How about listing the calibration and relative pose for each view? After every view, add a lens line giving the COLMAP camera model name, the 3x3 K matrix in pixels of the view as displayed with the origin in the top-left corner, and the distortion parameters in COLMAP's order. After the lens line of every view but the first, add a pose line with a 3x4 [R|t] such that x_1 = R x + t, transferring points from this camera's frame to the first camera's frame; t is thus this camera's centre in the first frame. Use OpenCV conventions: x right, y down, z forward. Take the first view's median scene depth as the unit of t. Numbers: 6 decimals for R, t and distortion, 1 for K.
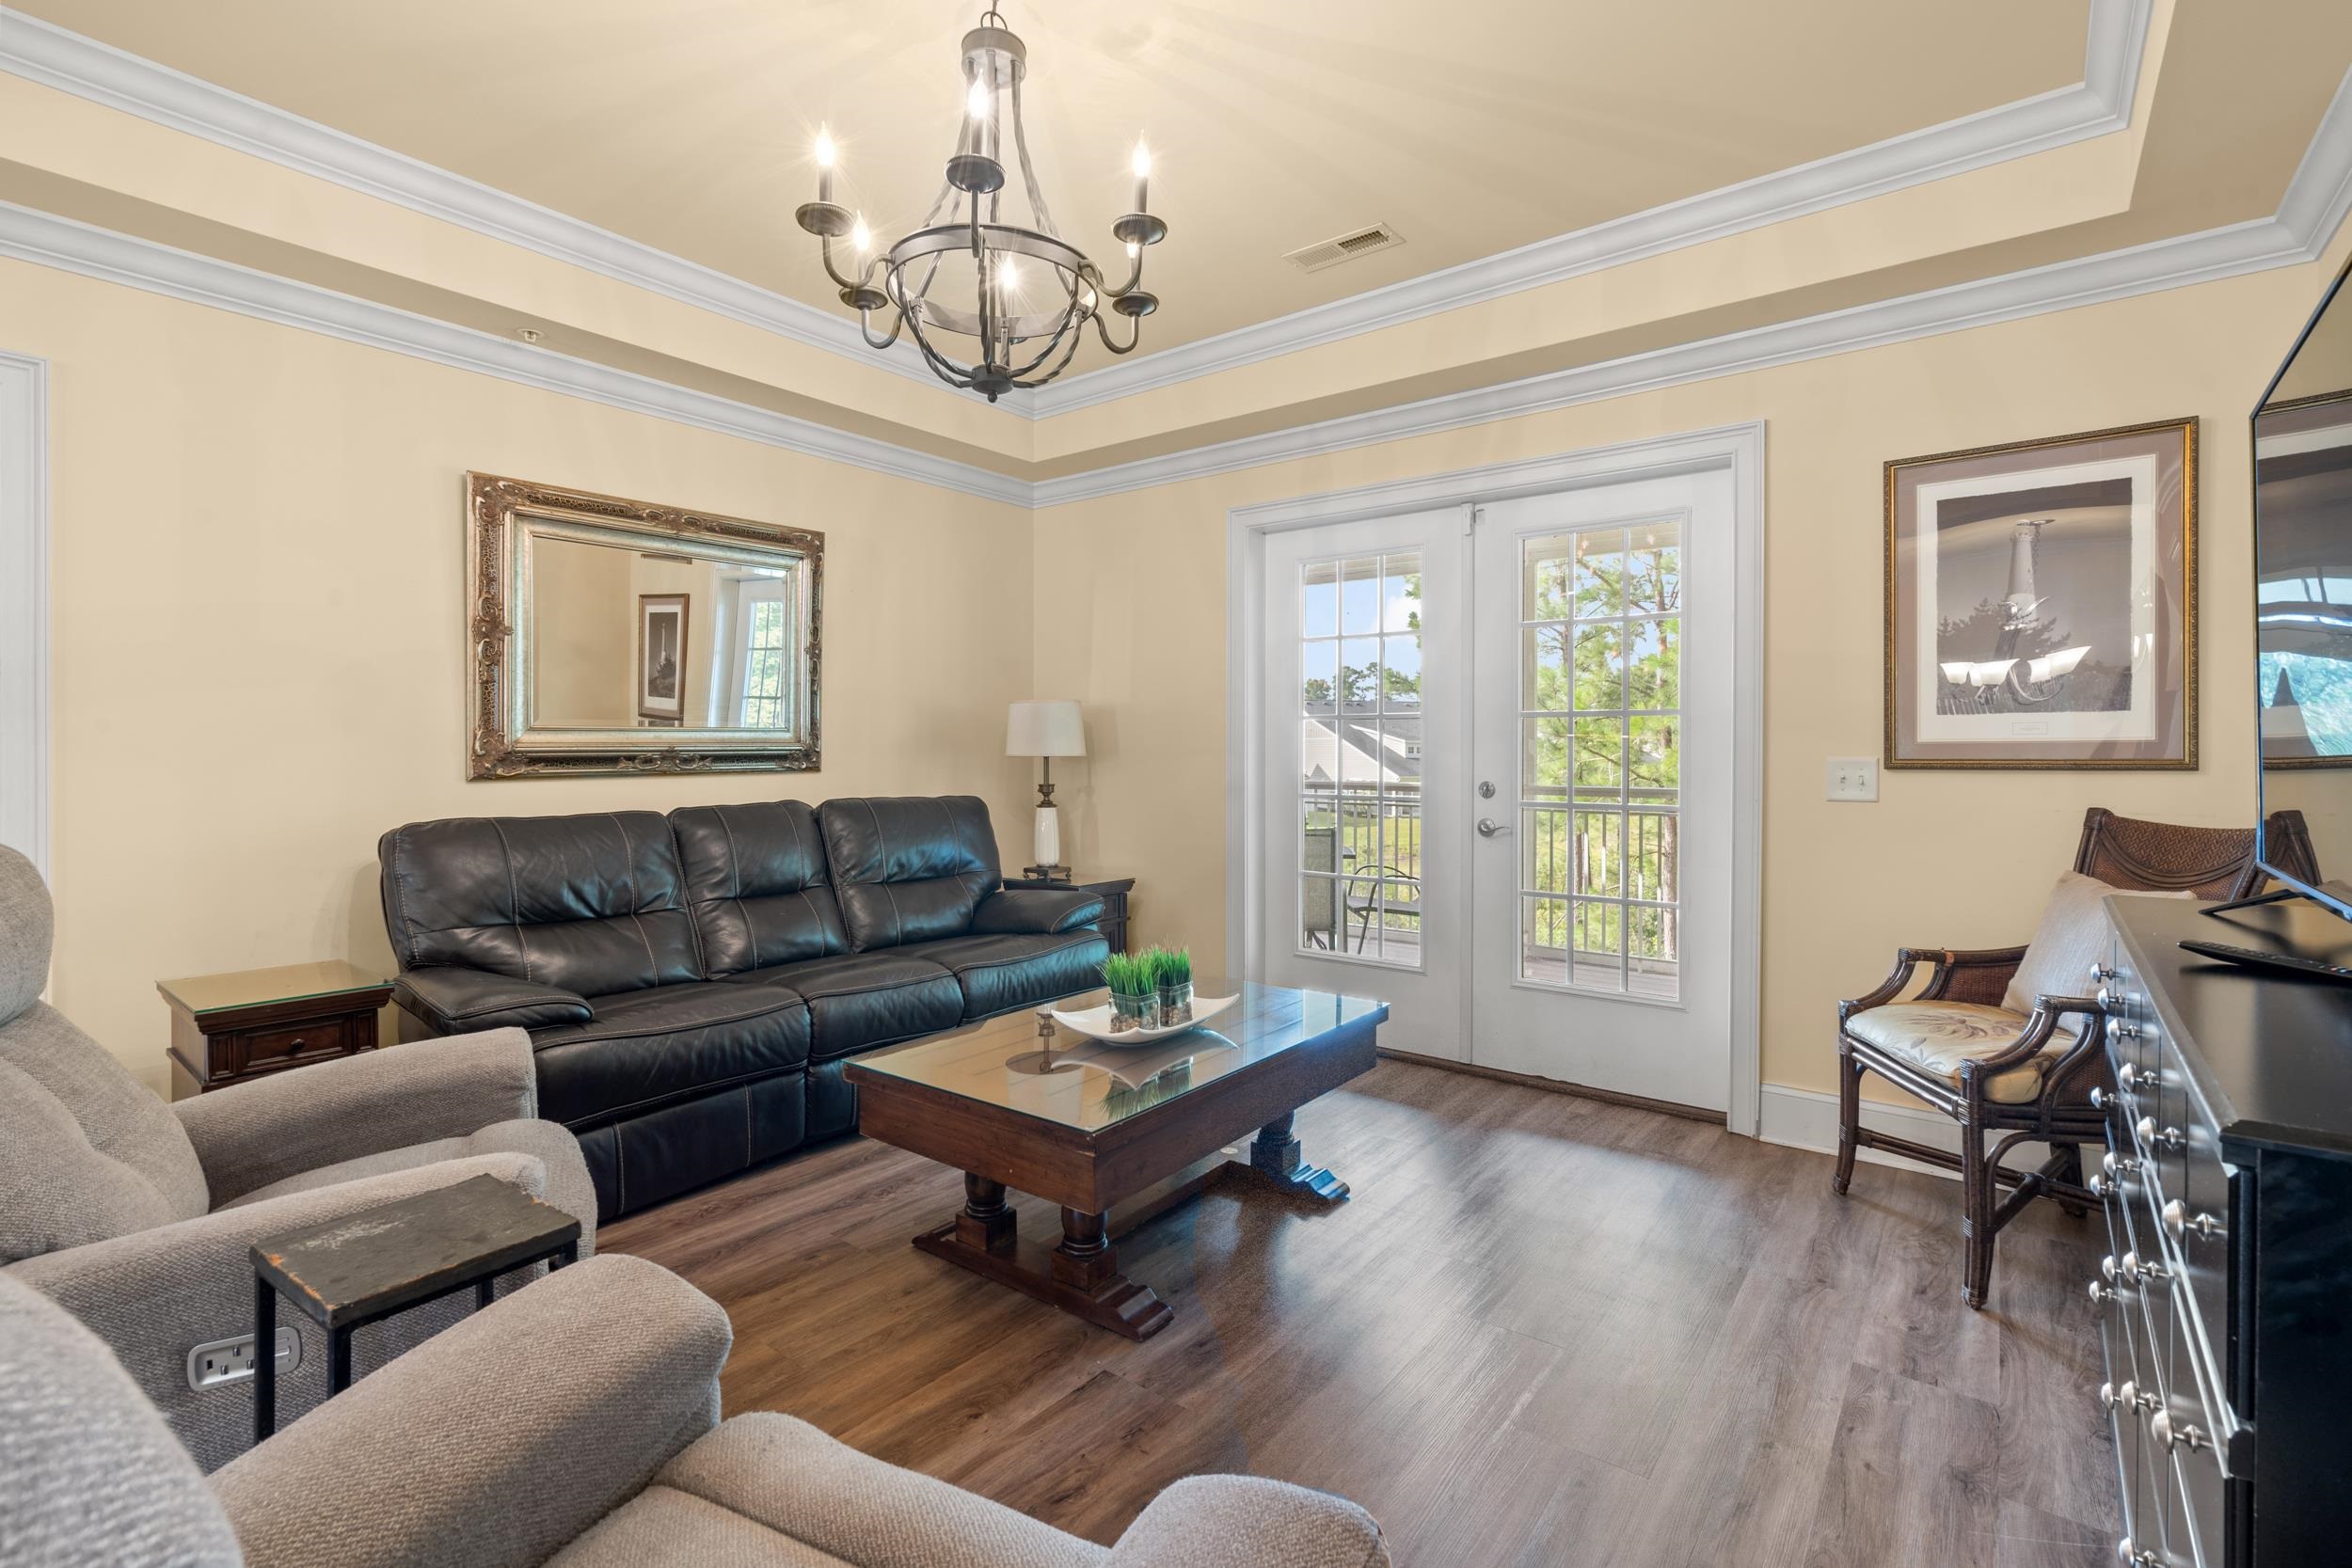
lens RADIAL K [[1084.1, 0, 1147.1], [0, 1084.1, 755.6], [0, 0, 1]] dist [-0.008469, 0.002902]
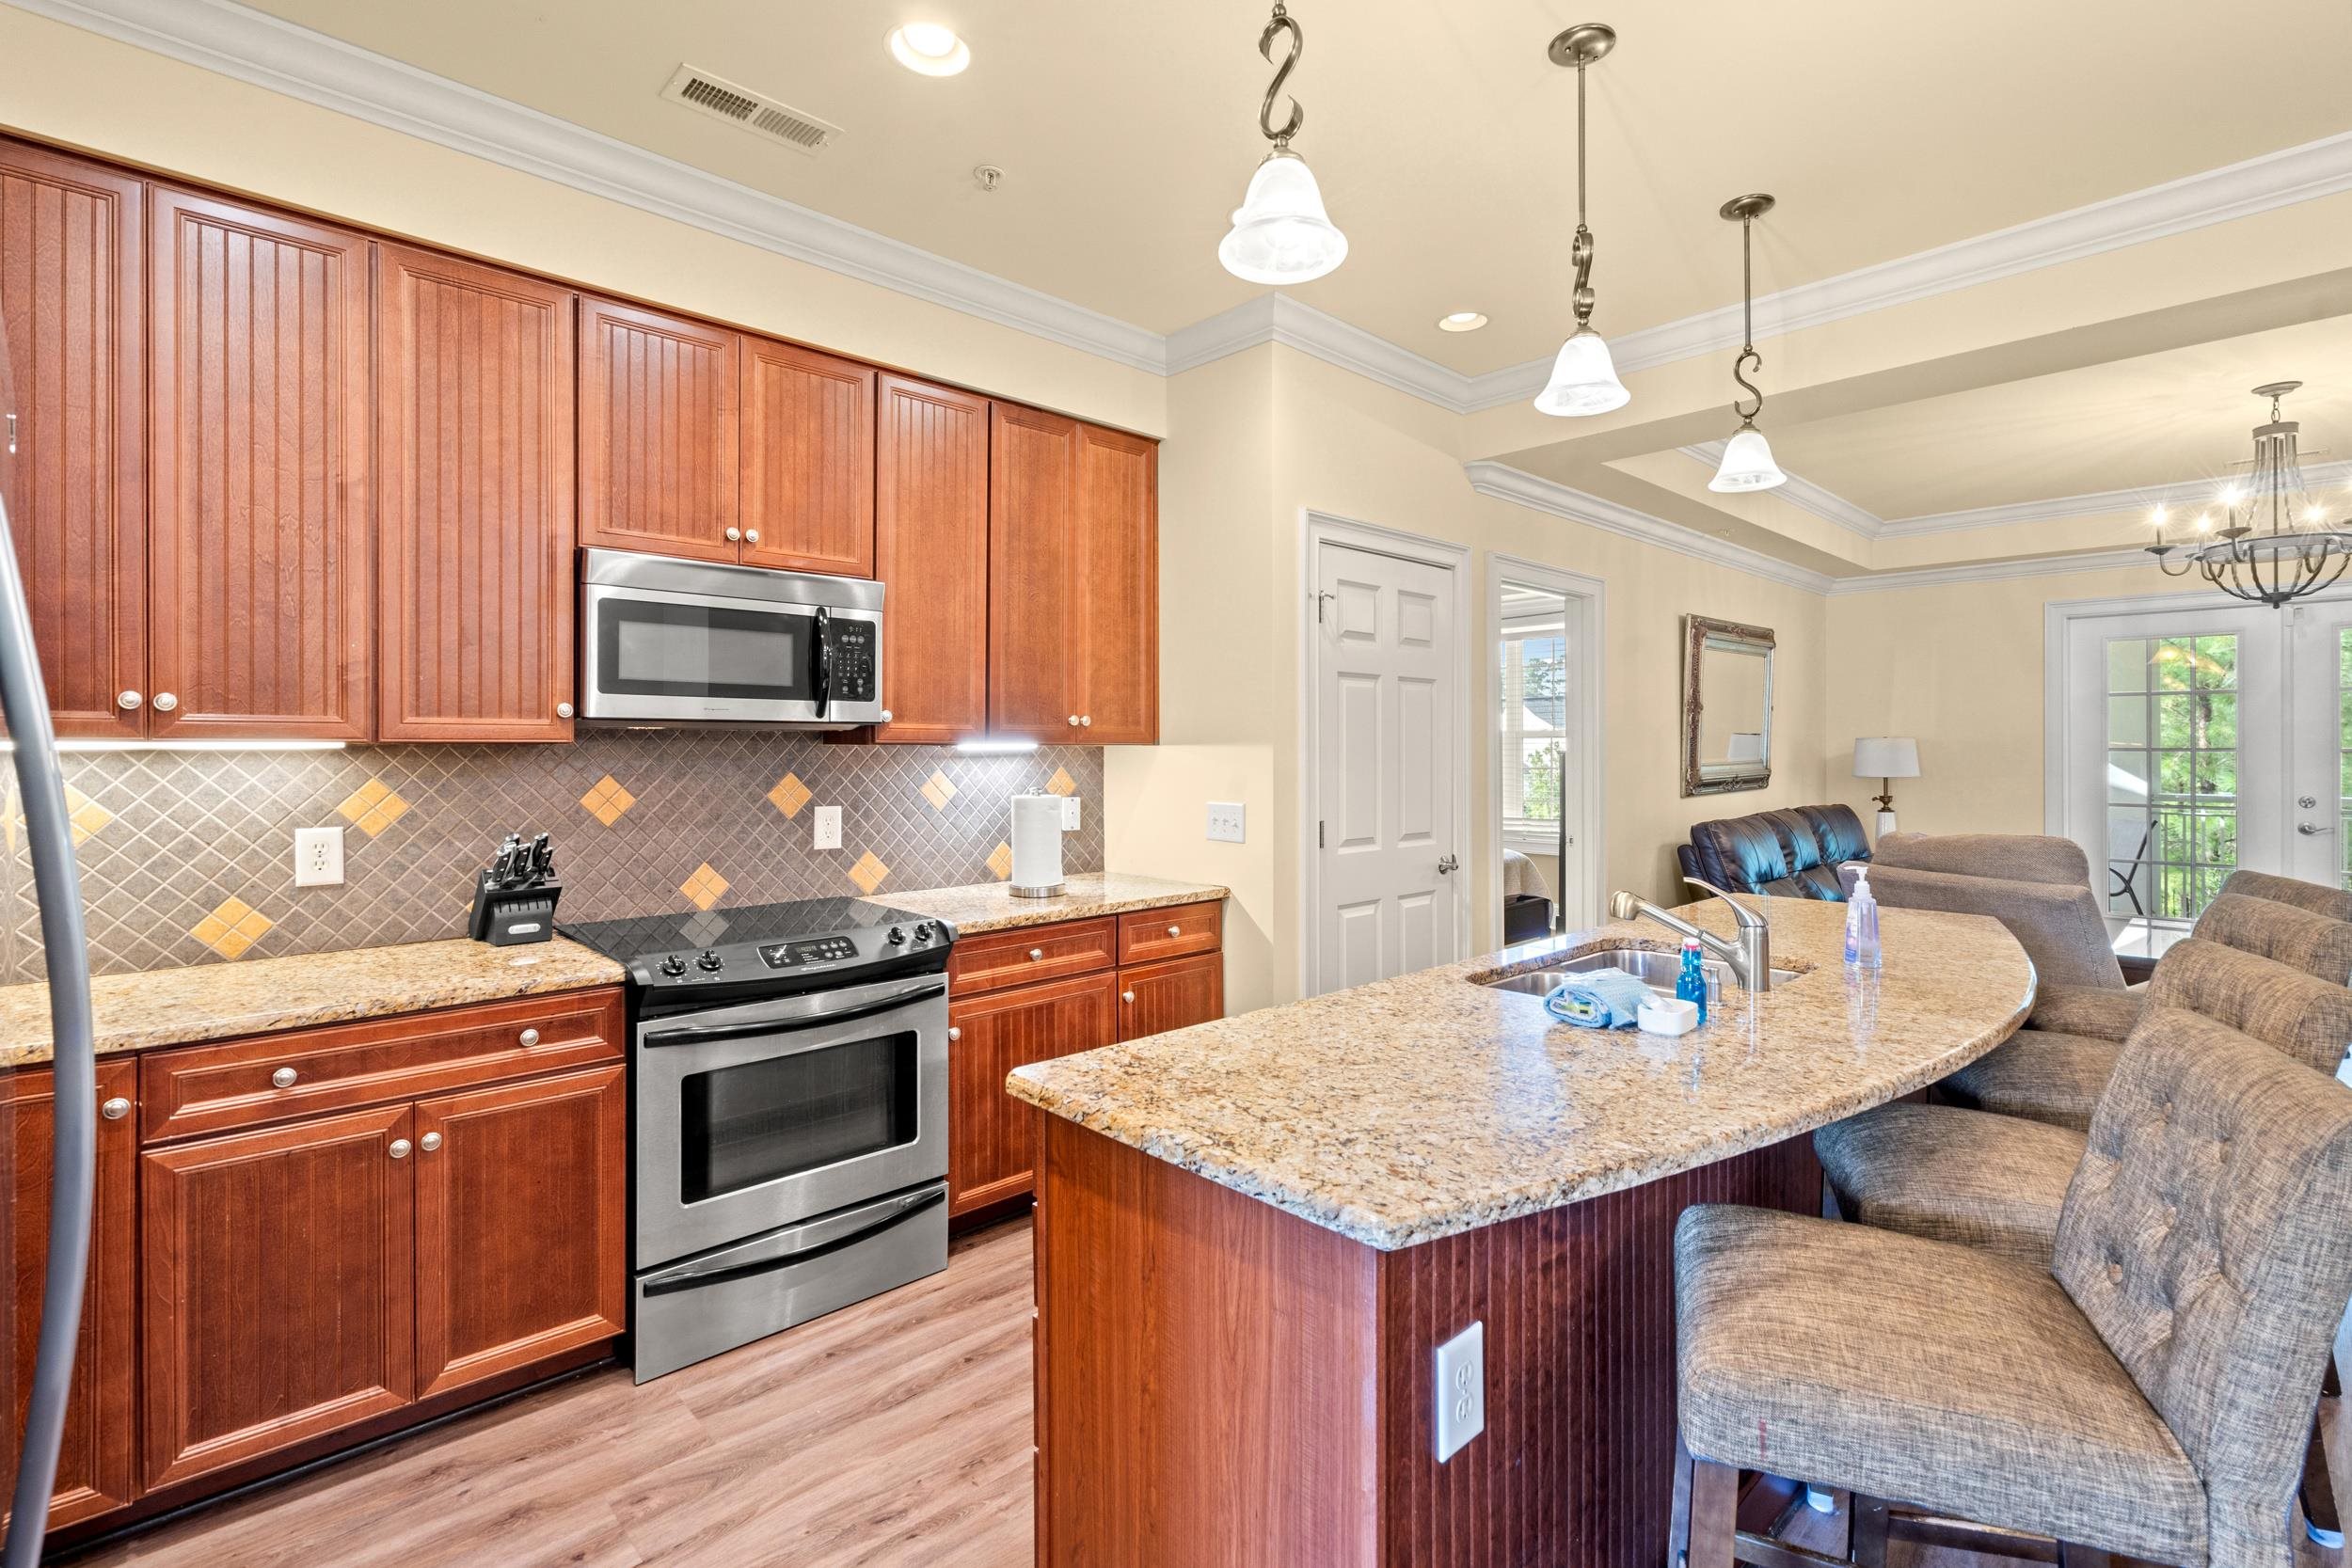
lens RADIAL K [[1084.1, 0, 1146.7], [0, 1084.1, 753.0], [0, 0, 1]] dist [-0.008469, 0.002902]
pose [[0.989635, -0.006347, -0.143466, -1.195515], [0.006563, 0.999978, 0.001029, -0.053663], [0.143457, -0.001960, 0.989655, -0.763426]]
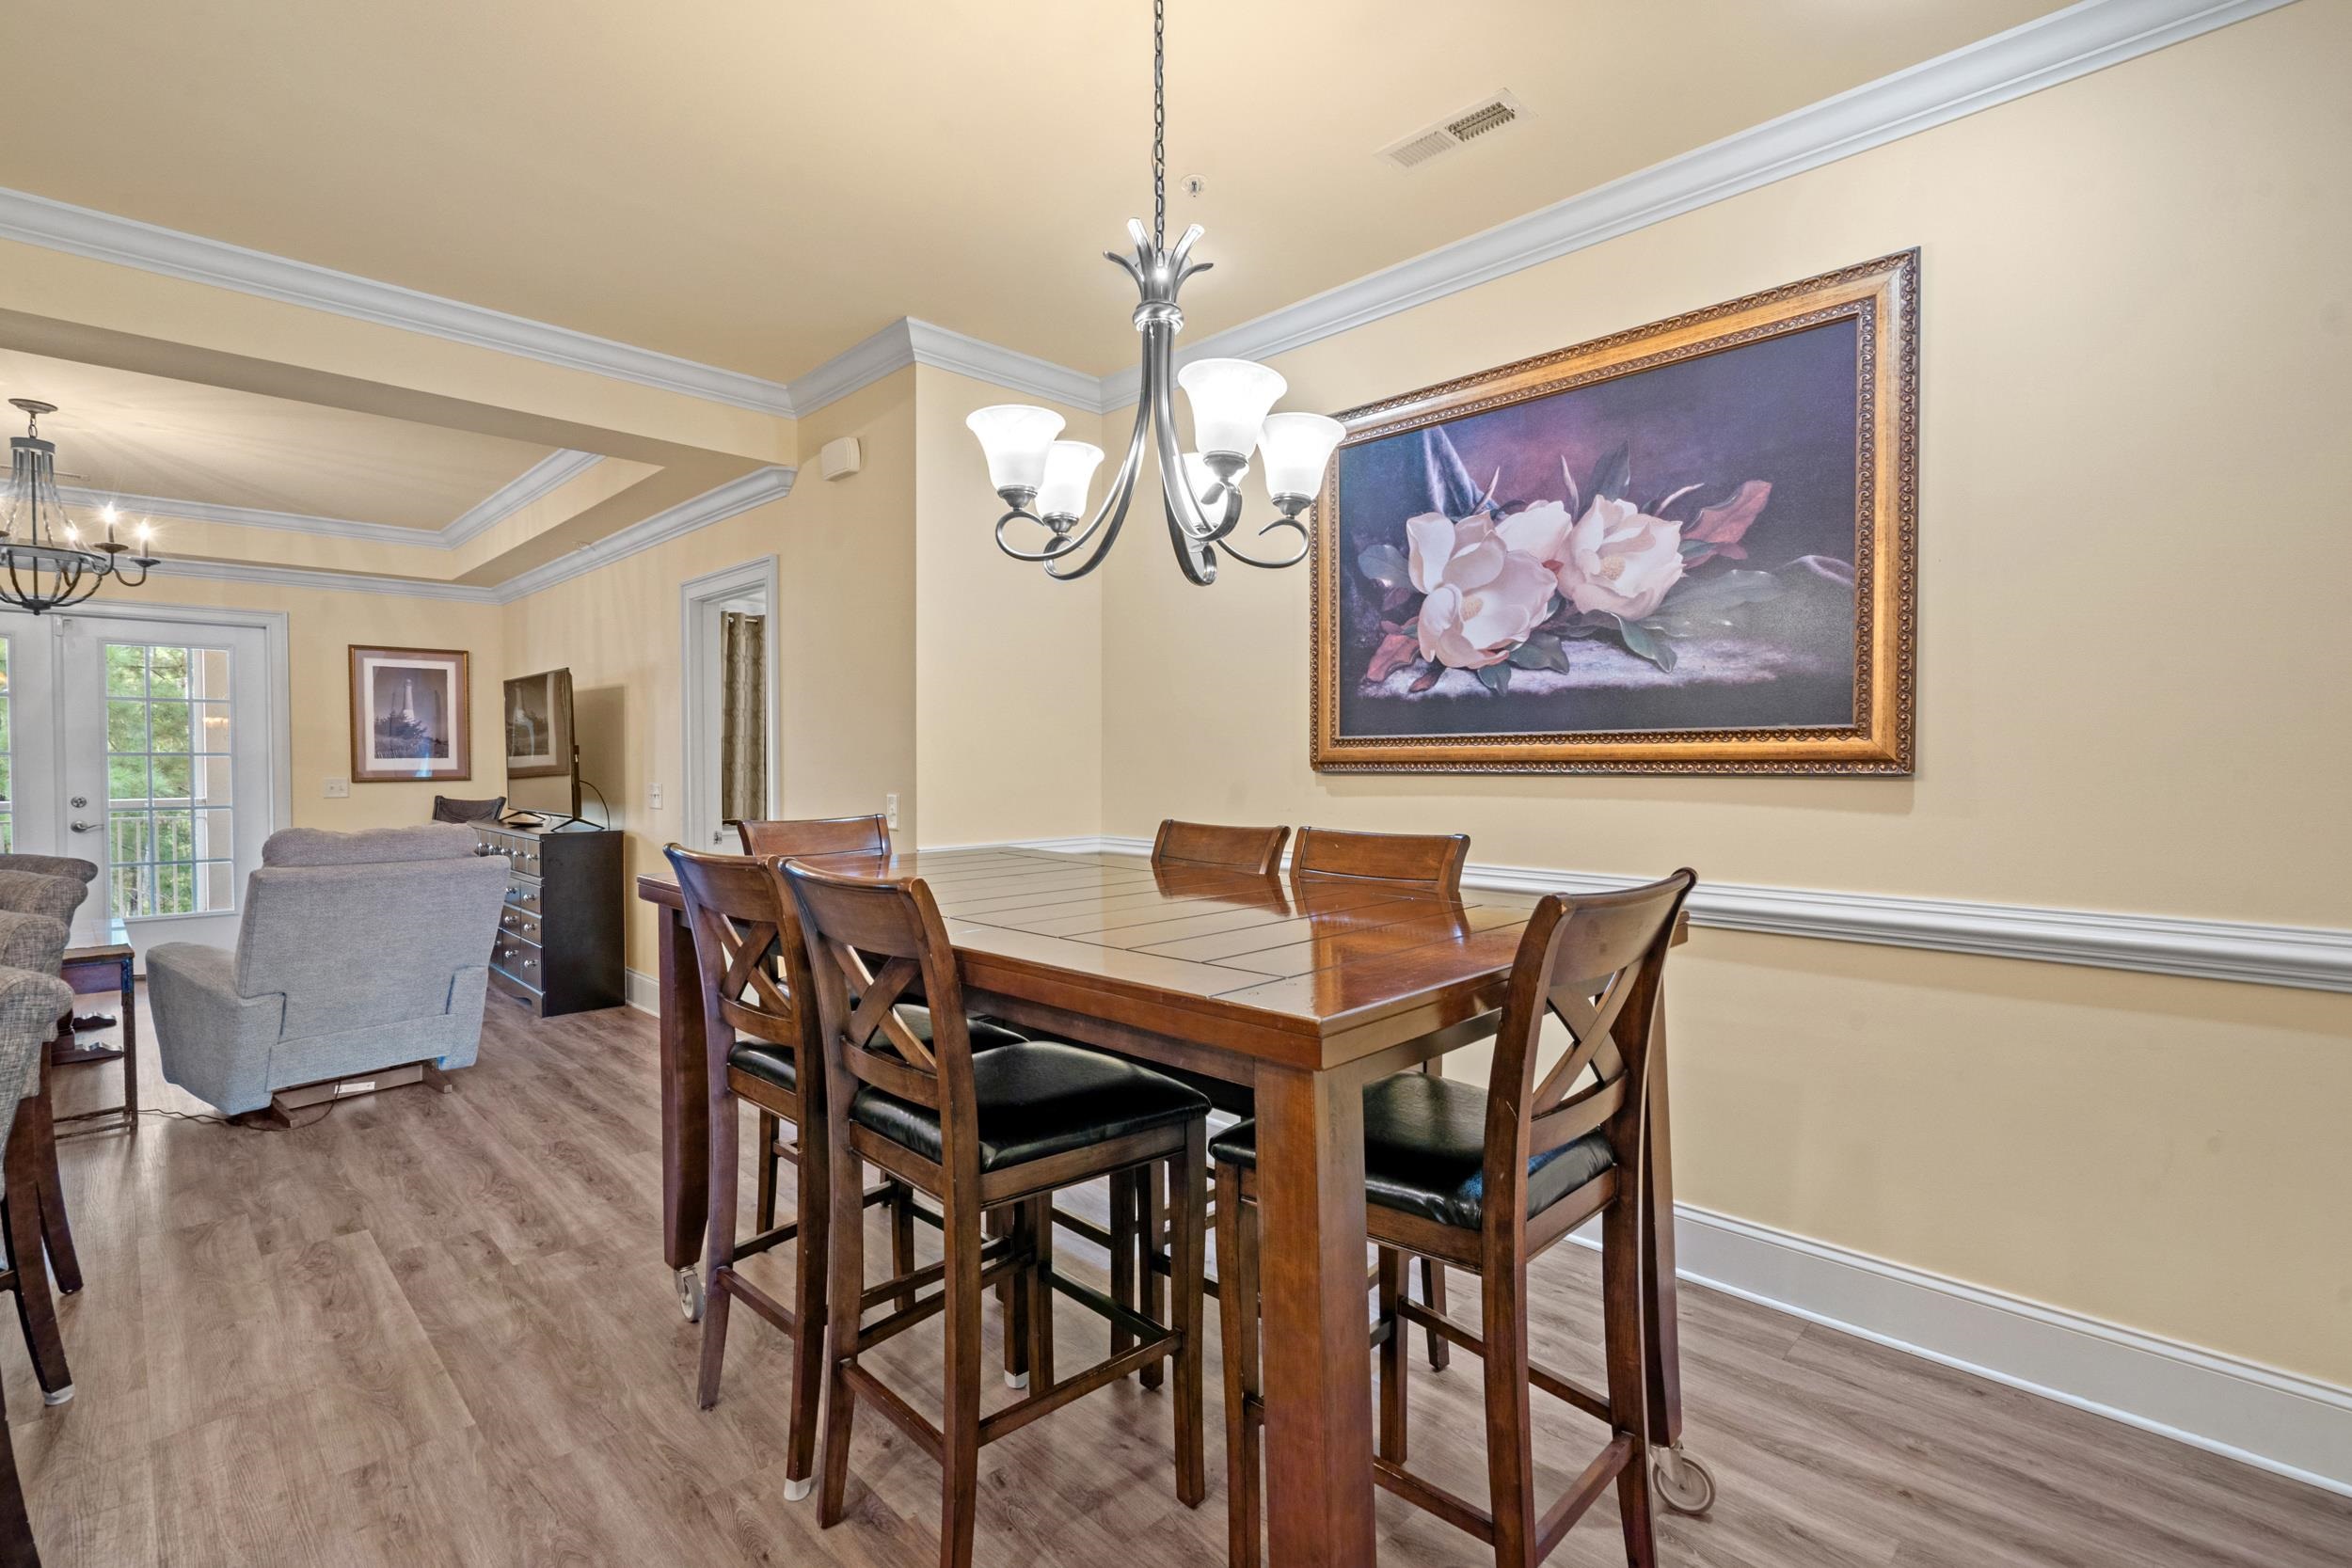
lens RADIAL K [[1084.1, 0, 1188.7], [0, 1084.1, 778.9], [0, 0, 1]] dist [-0.008469, 0.002902]
pose [[0.103911, -0.023107, 0.994318, -1.247354], [0.005054, 0.999729, 0.022704, -0.033661], [-0.994574, 0.002666, 0.104000, -0.877010]]
